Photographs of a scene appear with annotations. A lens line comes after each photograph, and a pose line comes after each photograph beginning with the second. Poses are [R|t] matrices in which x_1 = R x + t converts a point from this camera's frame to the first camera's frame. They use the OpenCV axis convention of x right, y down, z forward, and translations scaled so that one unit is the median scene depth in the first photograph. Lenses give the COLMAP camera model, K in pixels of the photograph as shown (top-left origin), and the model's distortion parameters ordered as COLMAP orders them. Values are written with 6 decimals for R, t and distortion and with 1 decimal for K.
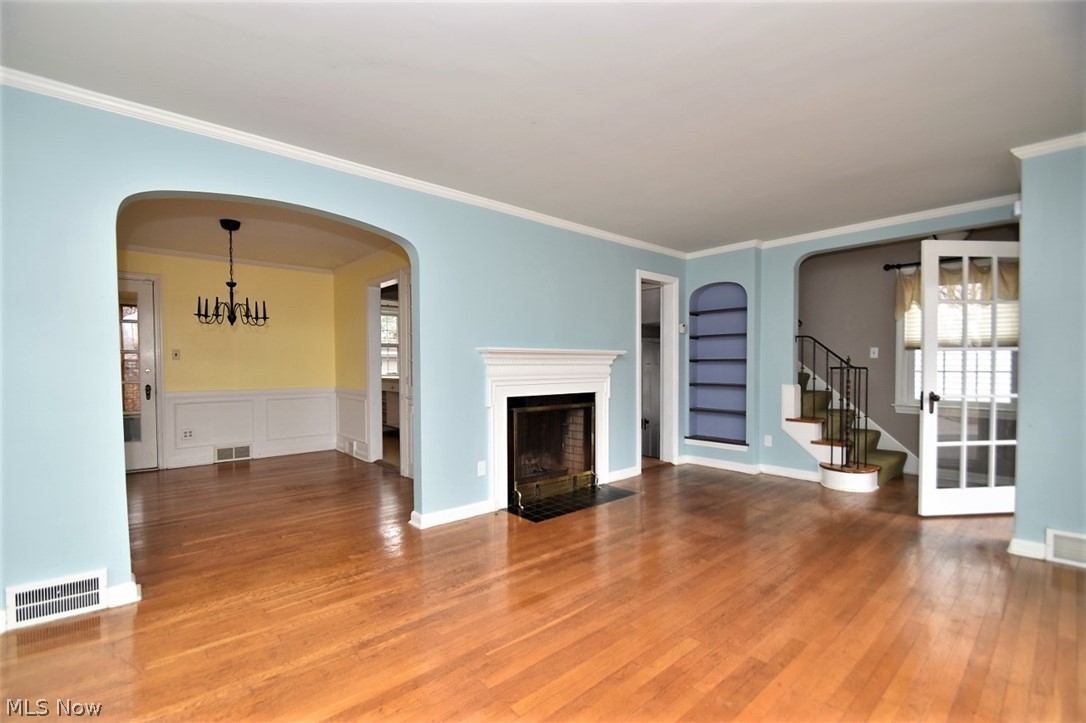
lens RADIAL K [[474.1, 0, 536.0], [0, 474.1, 372.7], [0, 0, 1]] dist [0.003515, -0.005082]
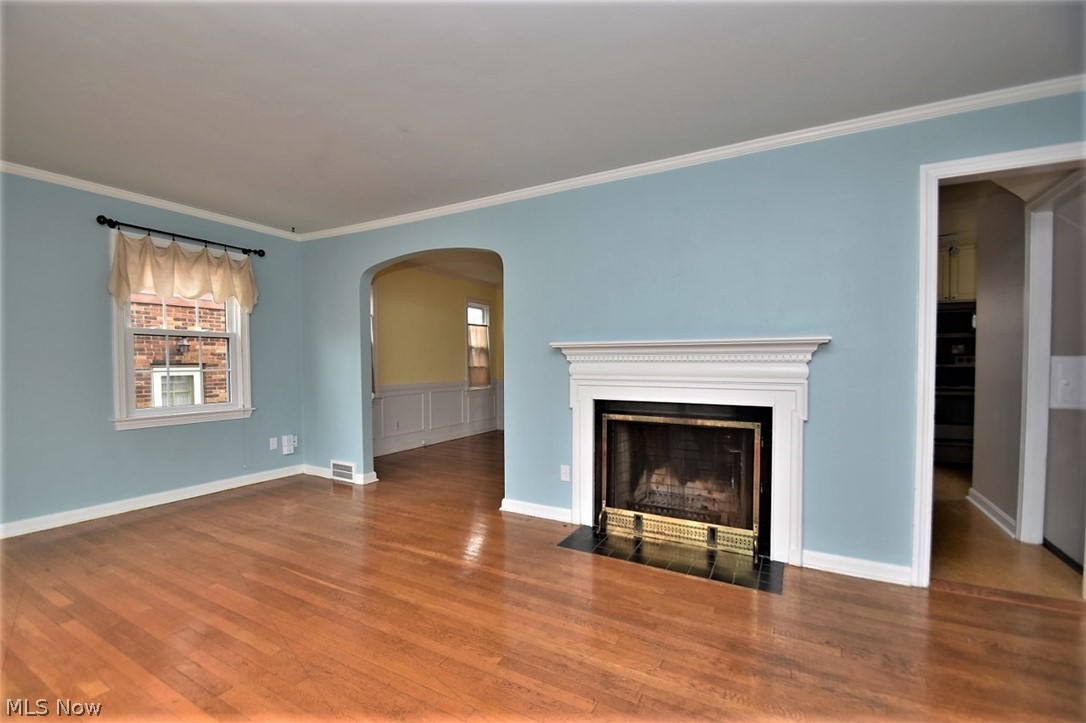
lens RADIAL K [[474.1, 0, 526.3], [0, 474.1, 375.6], [0, 0, 1]] dist [0.003515, -0.005082]
pose [[0.328402, 0.027159, -0.944147, 0.775445], [-0.016256, 0.999601, 0.023100, -0.010077], [0.944398, 0.007762, 0.328713, 0.653640]]
